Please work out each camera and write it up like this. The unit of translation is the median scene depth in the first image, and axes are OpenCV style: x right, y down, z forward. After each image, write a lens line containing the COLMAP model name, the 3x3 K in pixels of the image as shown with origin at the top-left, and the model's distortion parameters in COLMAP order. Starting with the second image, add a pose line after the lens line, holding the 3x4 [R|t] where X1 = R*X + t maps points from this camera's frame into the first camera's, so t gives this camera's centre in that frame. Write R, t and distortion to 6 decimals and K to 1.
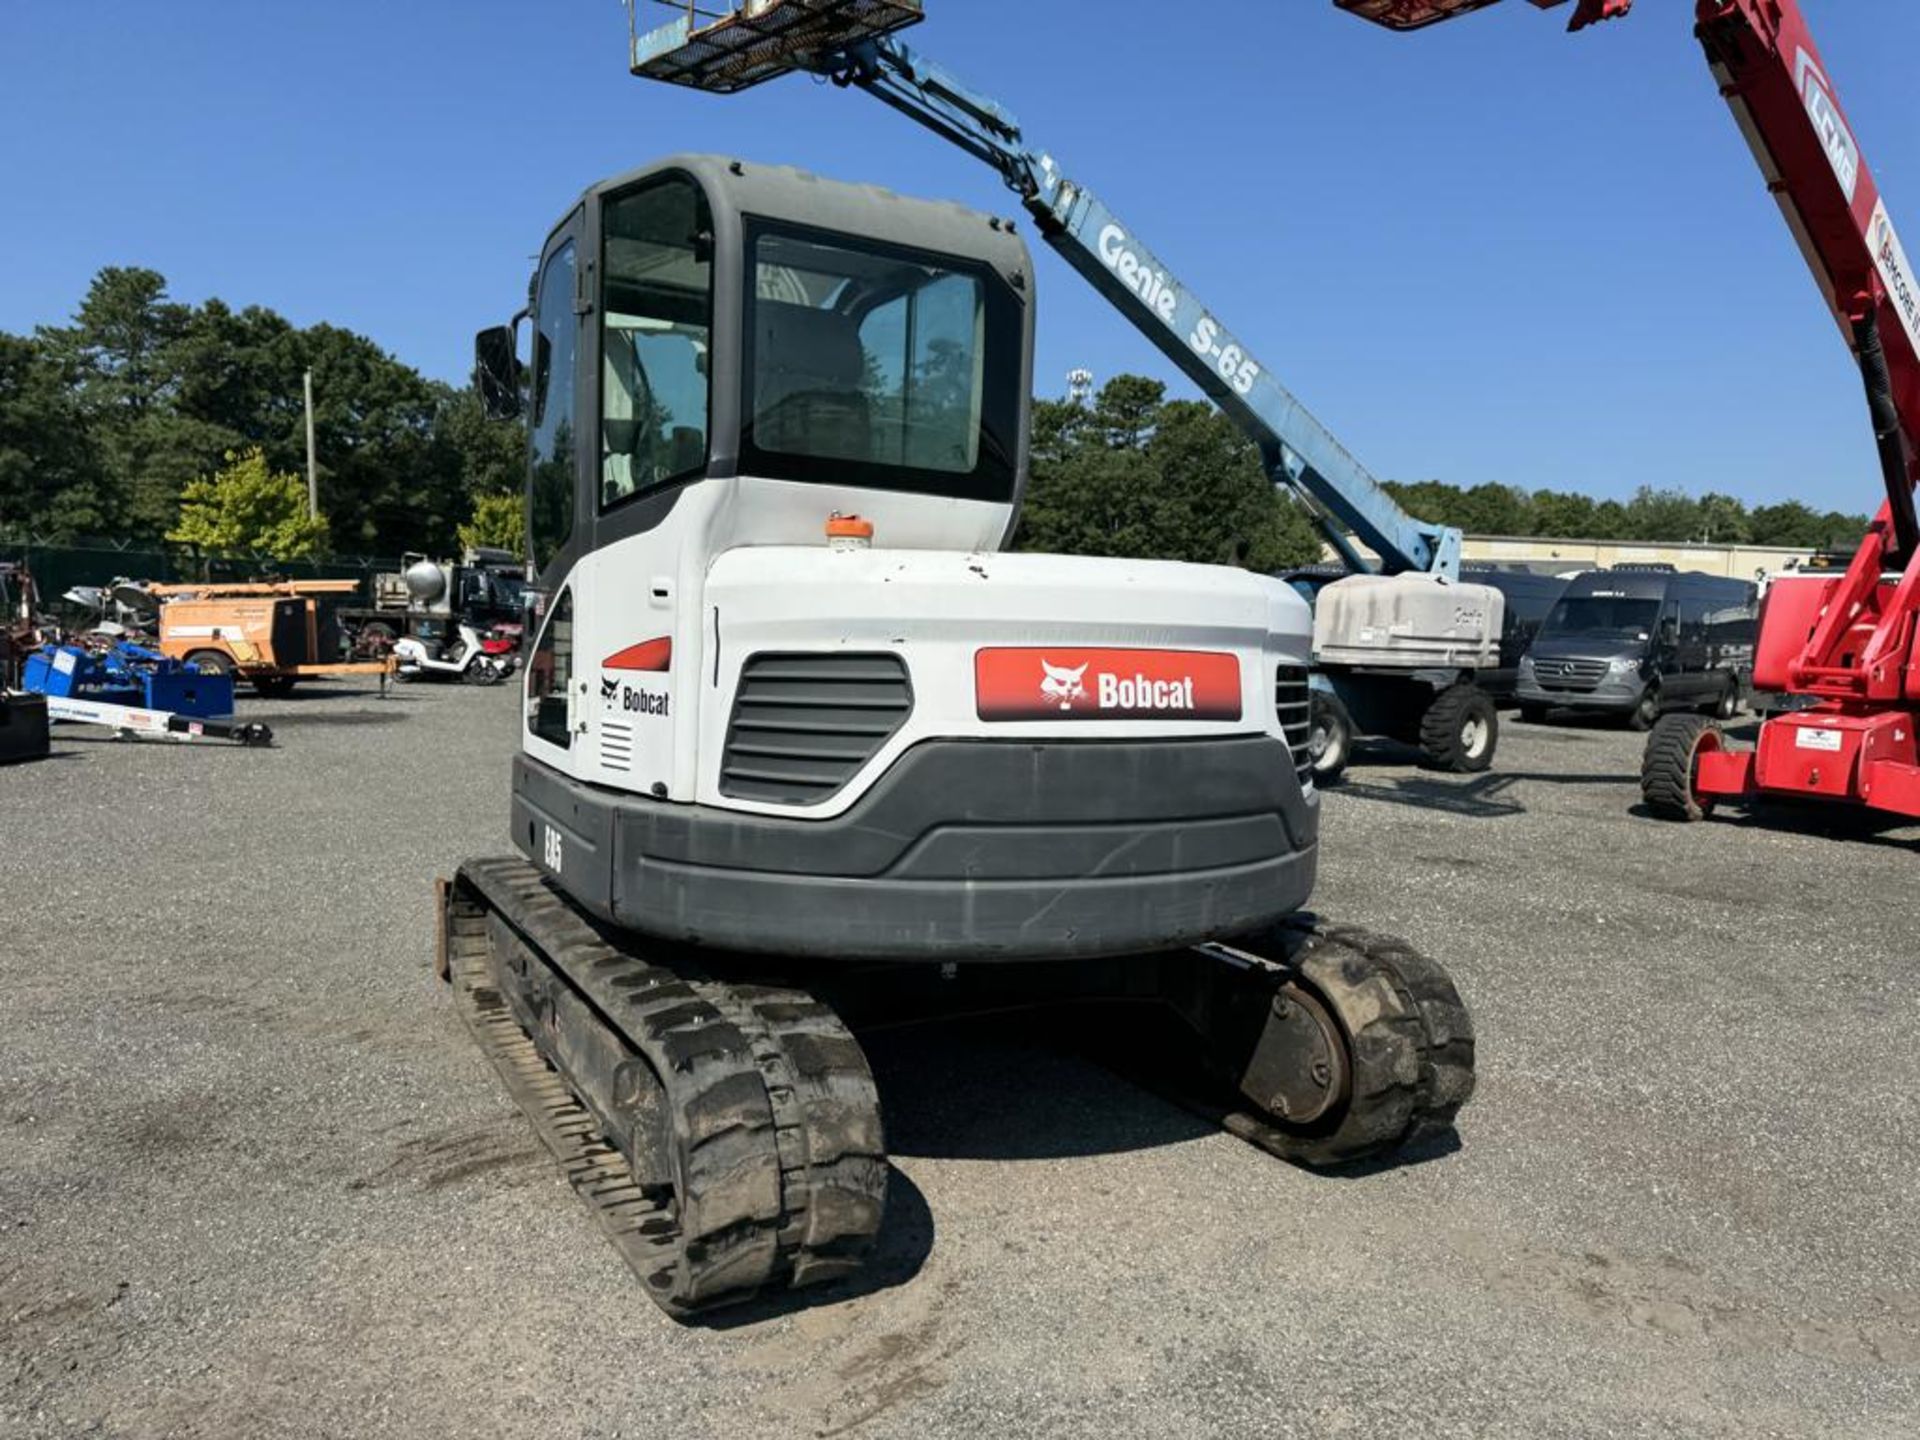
lens RADIAL K [[1351.3, 0, 964.0], [0, 1351.3, 724.2], [0, 0, 1]] dist [0.079064, -0.105413]
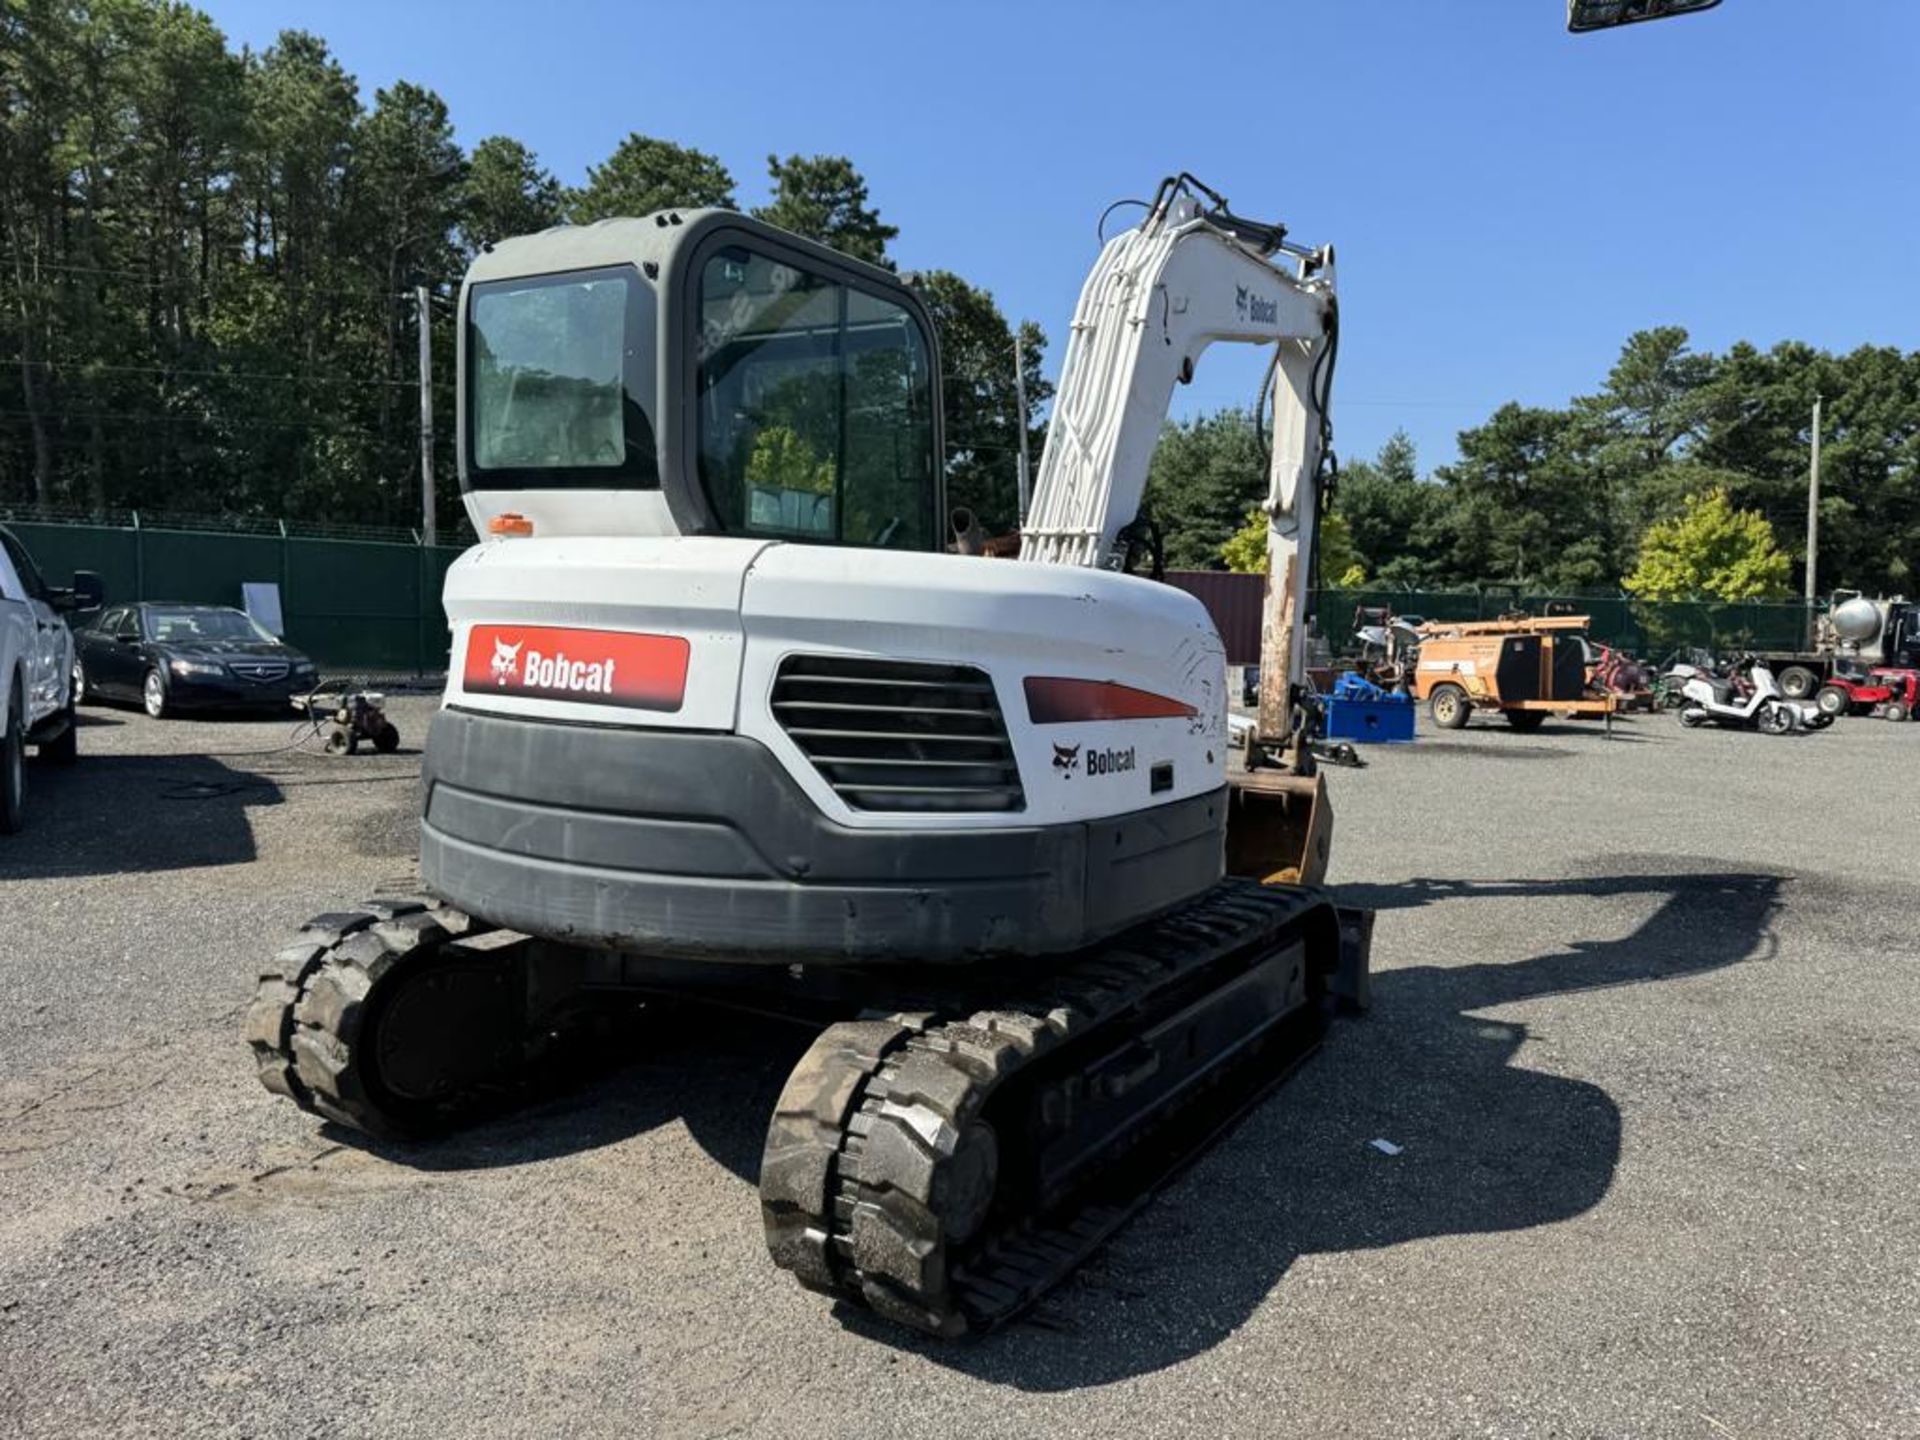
lens RADIAL K [[1344.5, 0, 963.0], [0, 1344.5, 733.0], [0, 0, 1]] dist [0.113836, -0.188543]
pose [[0.483045, 0.057442, -0.873710, 0.977060], [-0.082461, 0.996395, 0.019918, -0.020334], [0.871704, 0.062425, 0.486040, 0.673718]]
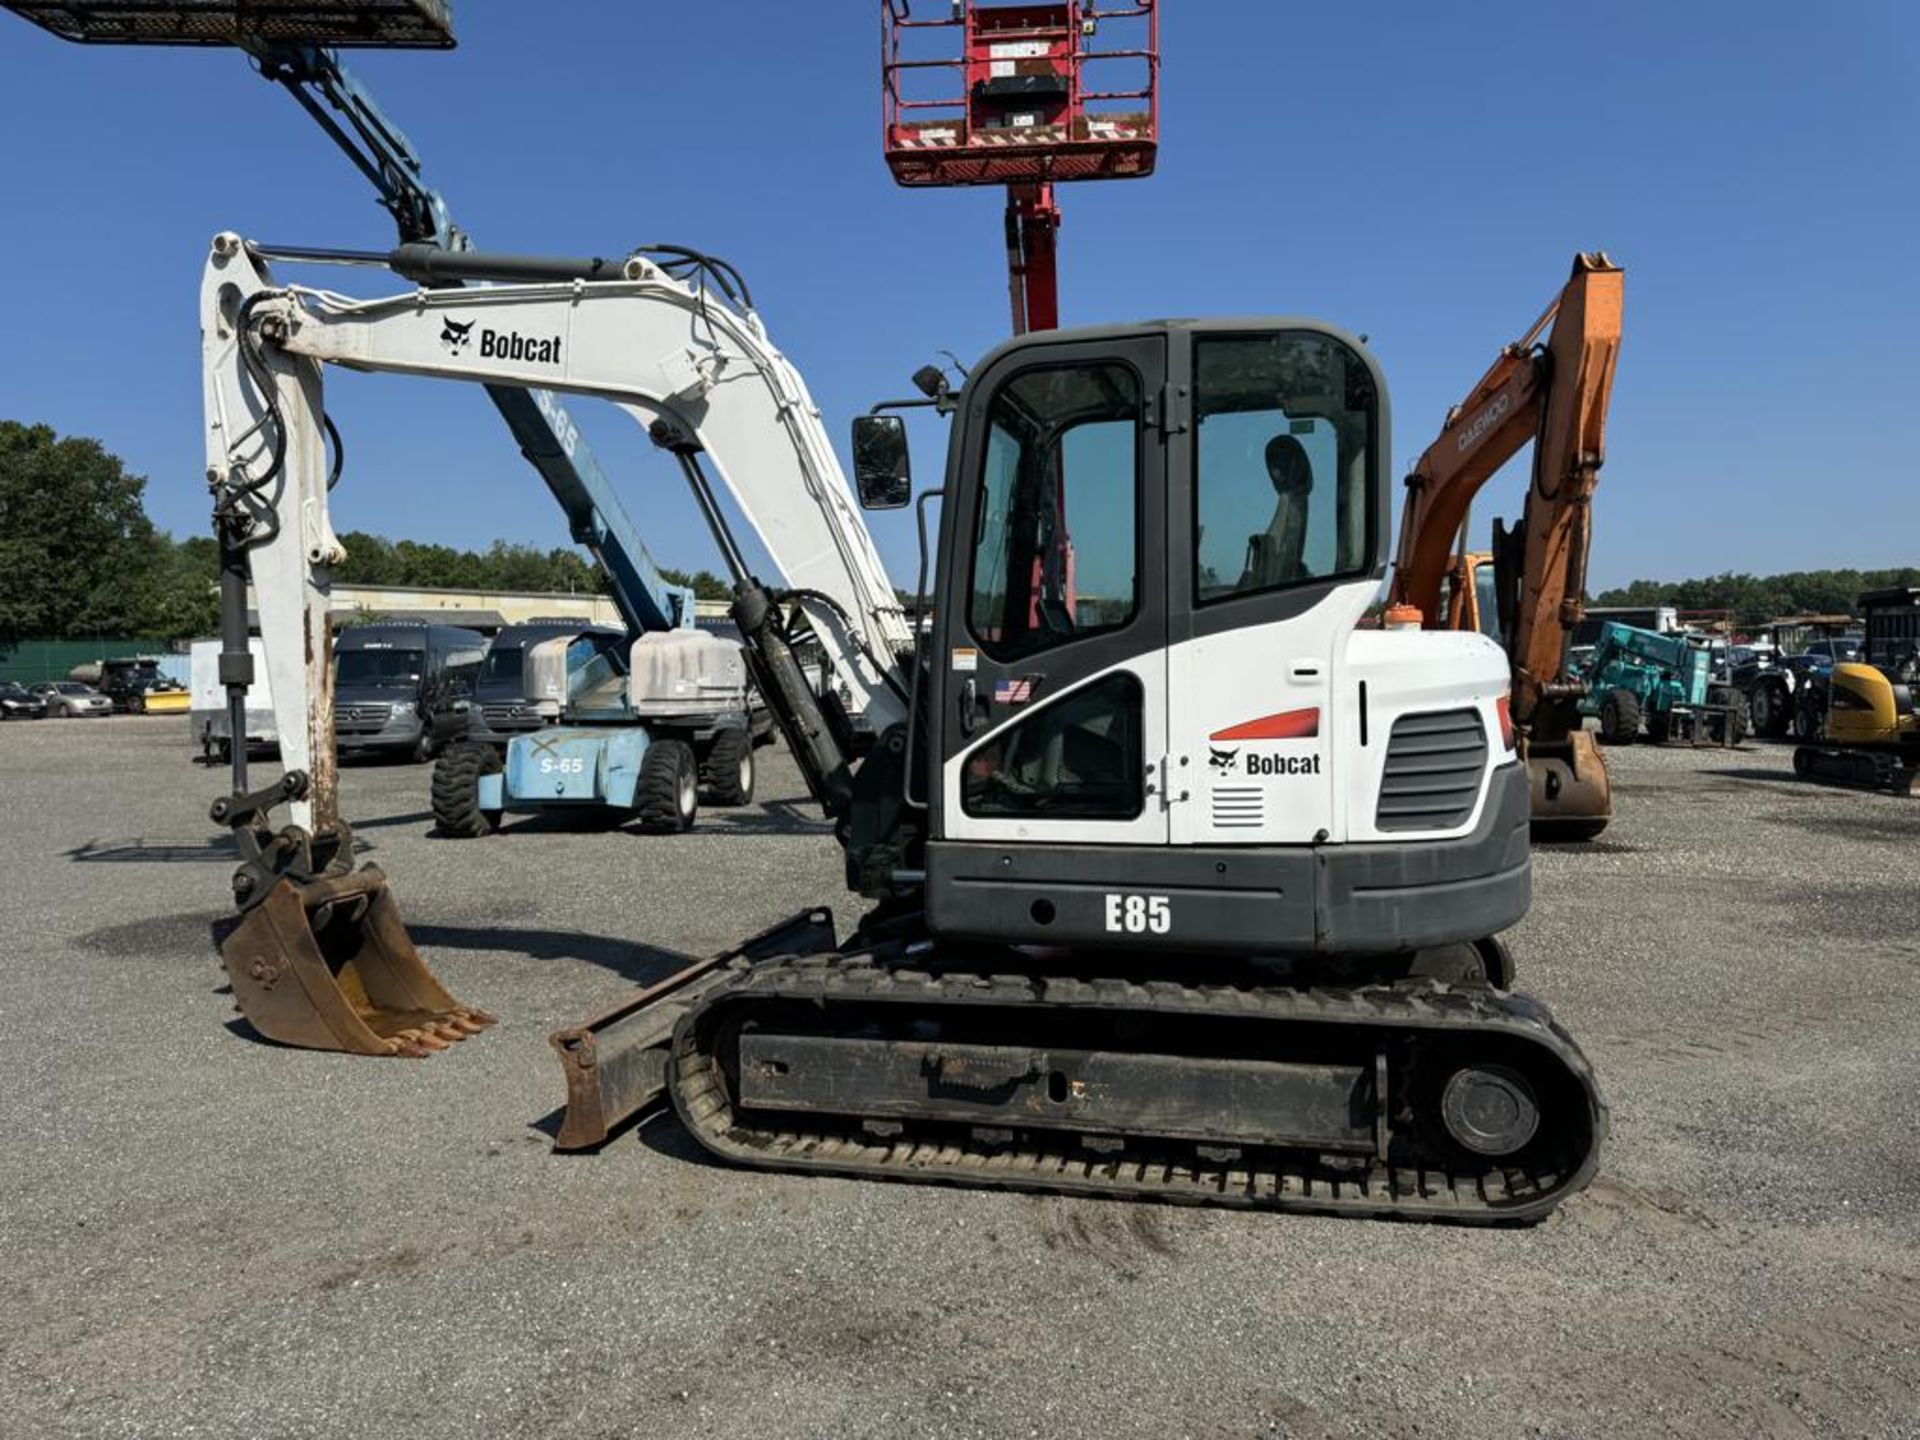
lens RADIAL K [[1352.5, 0, 964.0], [0, 1352.5, 702.0], [0, 0, 1]] dist [0.094128, -0.145951]
pose [[0.696433, -0.061067, 0.715019, -1.147017], [0.097756, 0.995158, -0.010222, -0.077476], [-0.710932, 0.077016, 0.699031, 0.332103]]
